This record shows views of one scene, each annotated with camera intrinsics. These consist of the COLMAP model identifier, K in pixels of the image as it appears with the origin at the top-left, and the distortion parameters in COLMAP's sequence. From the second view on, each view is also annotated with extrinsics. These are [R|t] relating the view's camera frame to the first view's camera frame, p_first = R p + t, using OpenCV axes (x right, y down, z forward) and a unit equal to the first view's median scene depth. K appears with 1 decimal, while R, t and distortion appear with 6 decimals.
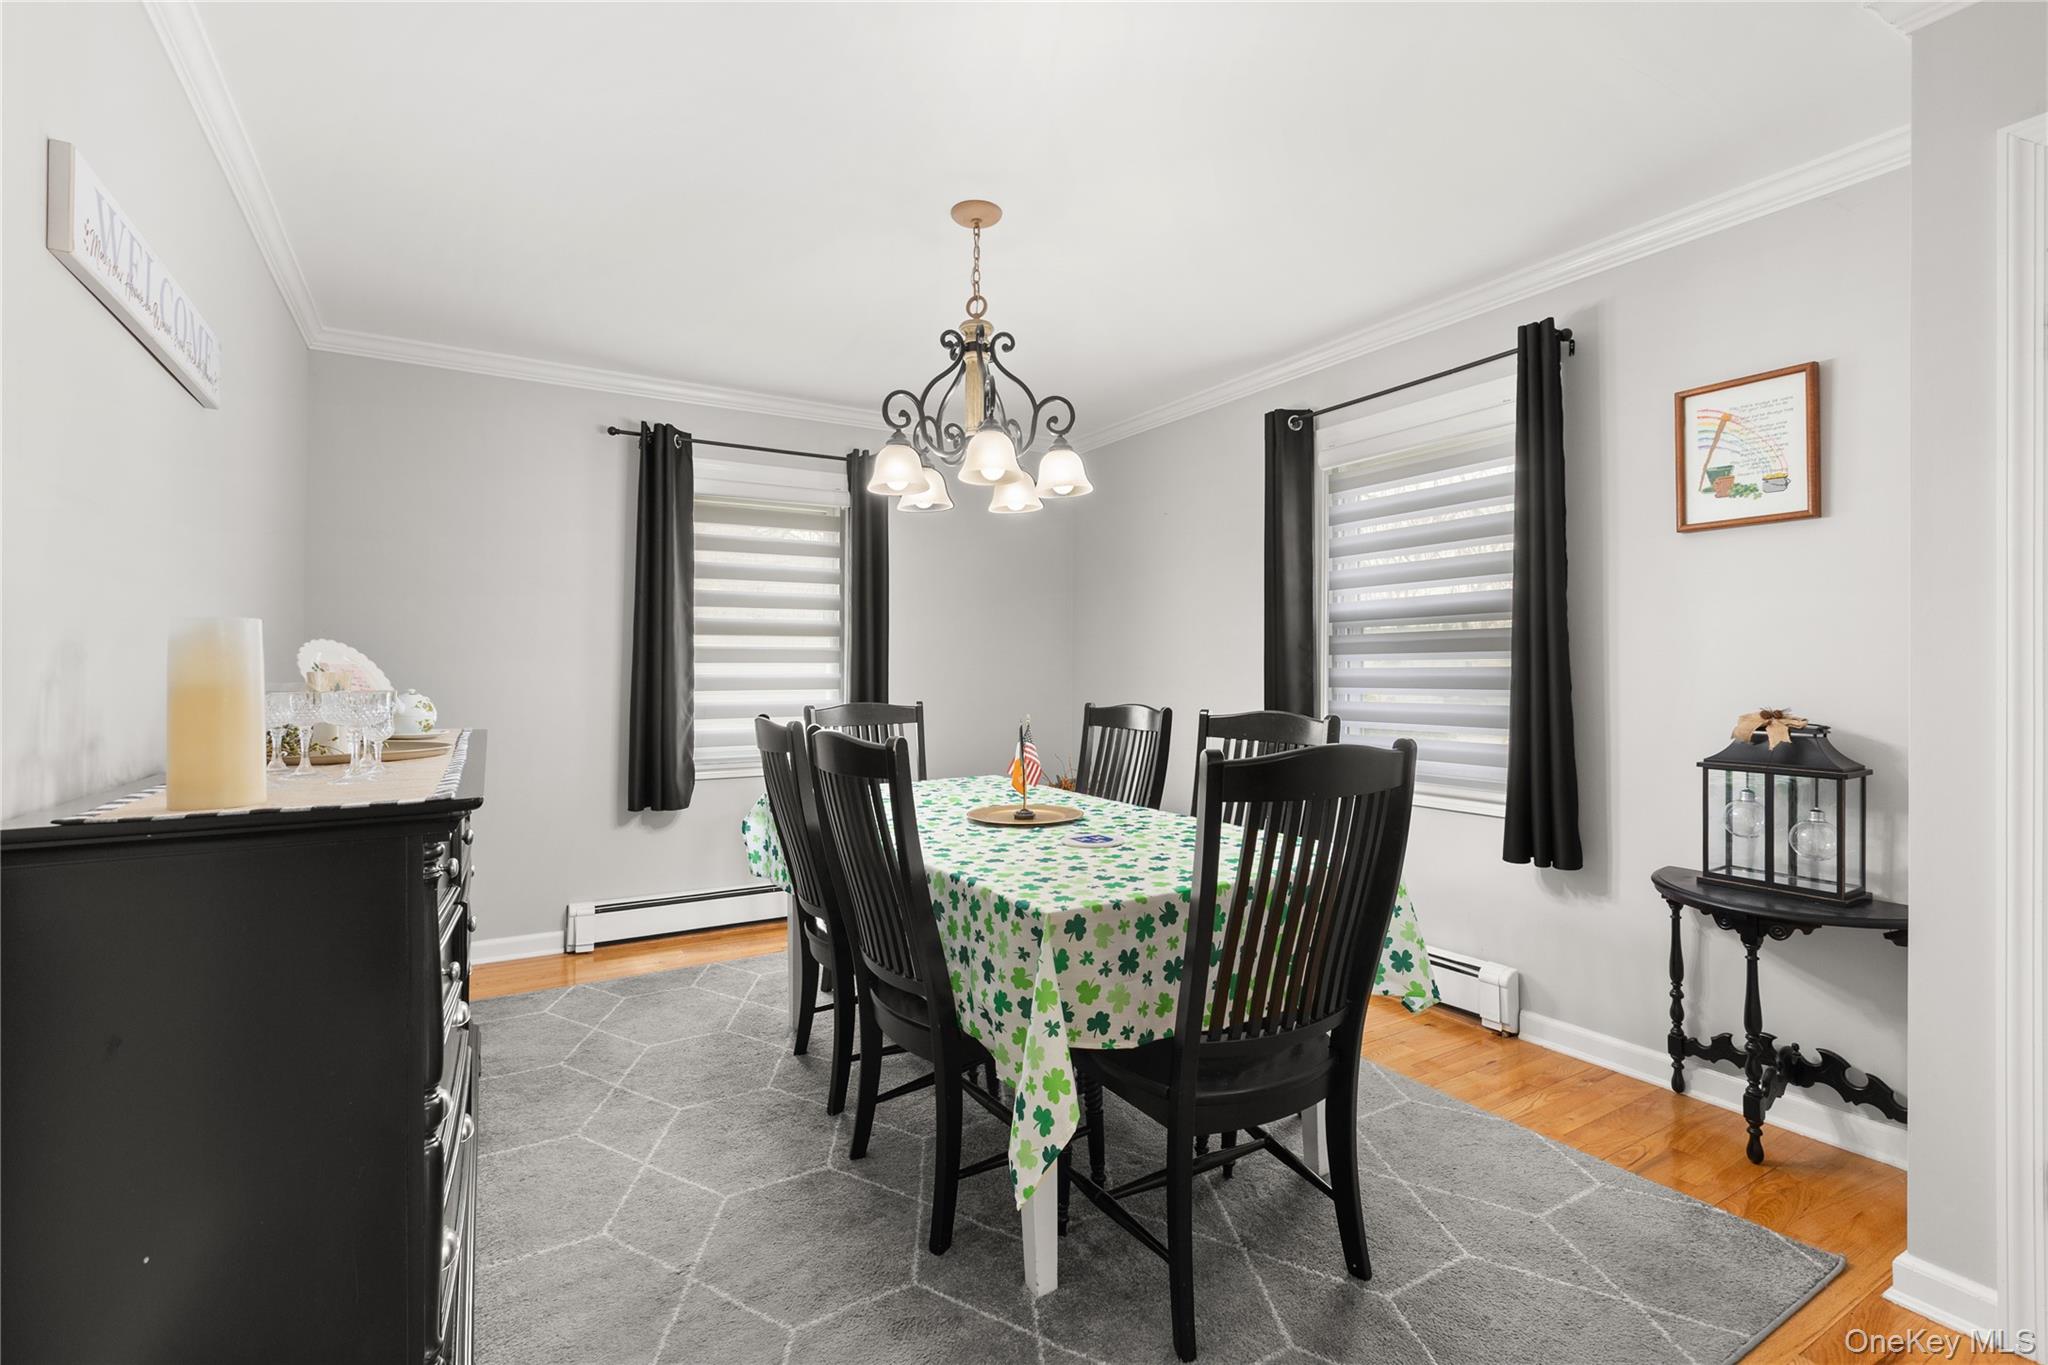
lens RADIAL K [[922.8, 0, 1018.6], [0, 922.8, 672.1], [0, 0, 1]] dist [0.037421, 0.000092]
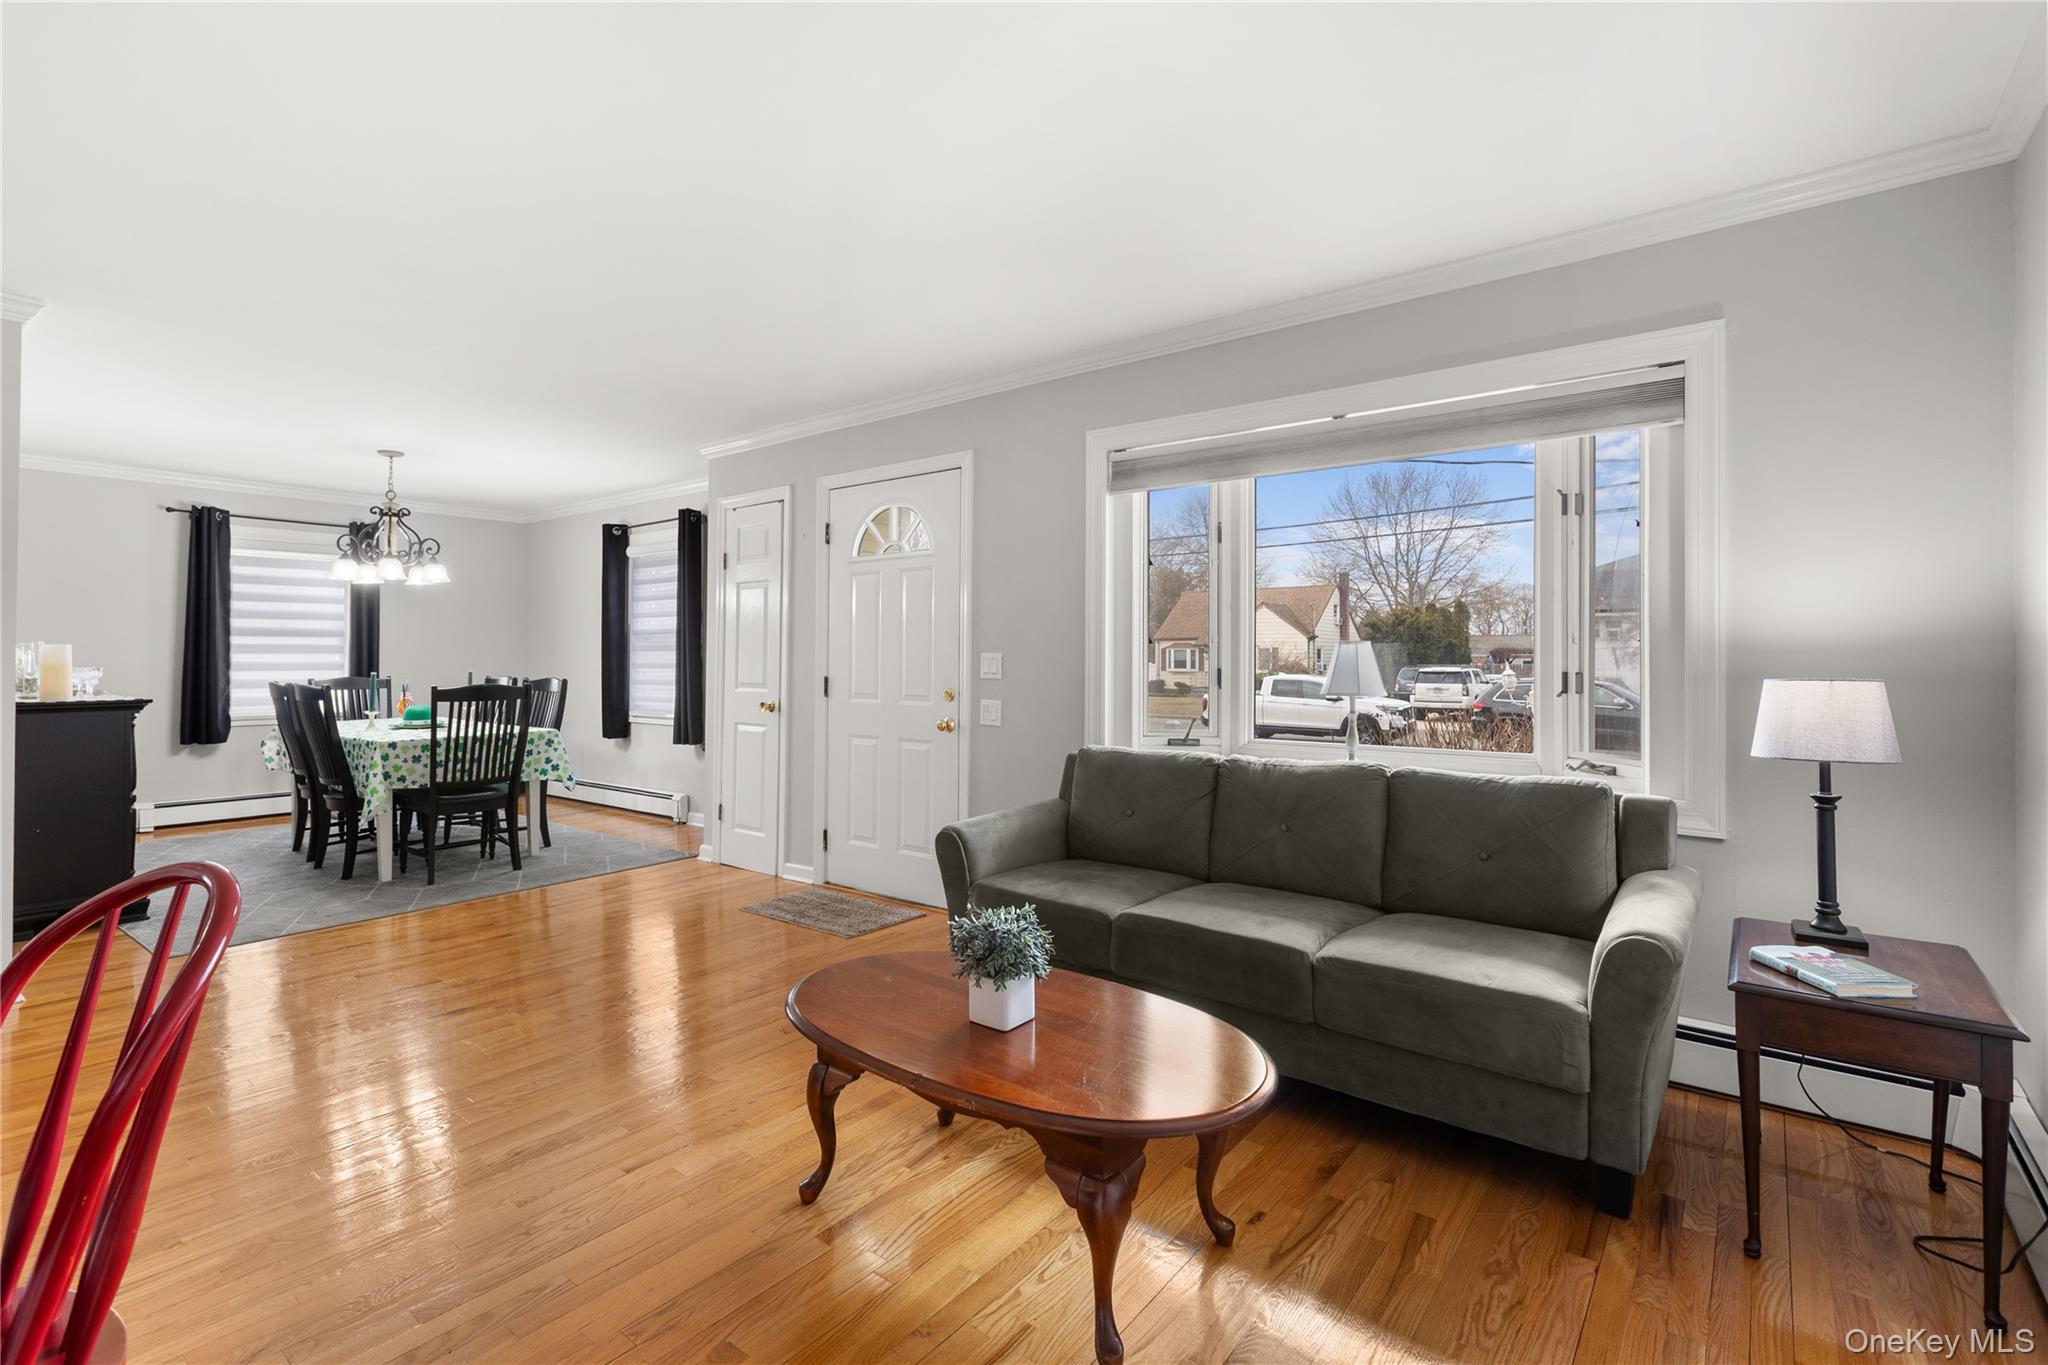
lens RADIAL K [[932.7, 0, 1018.1], [0, 932.7, 673.6], [0, 0, 1]] dist [0.002490, -0.000113]
pose [[0.937161, 0.002847, 0.348885, 0.484476], [-0.003185, 0.999995, 0.000395, 0.027230], [-0.348882, -0.001482, 0.937165, -1.319871]]
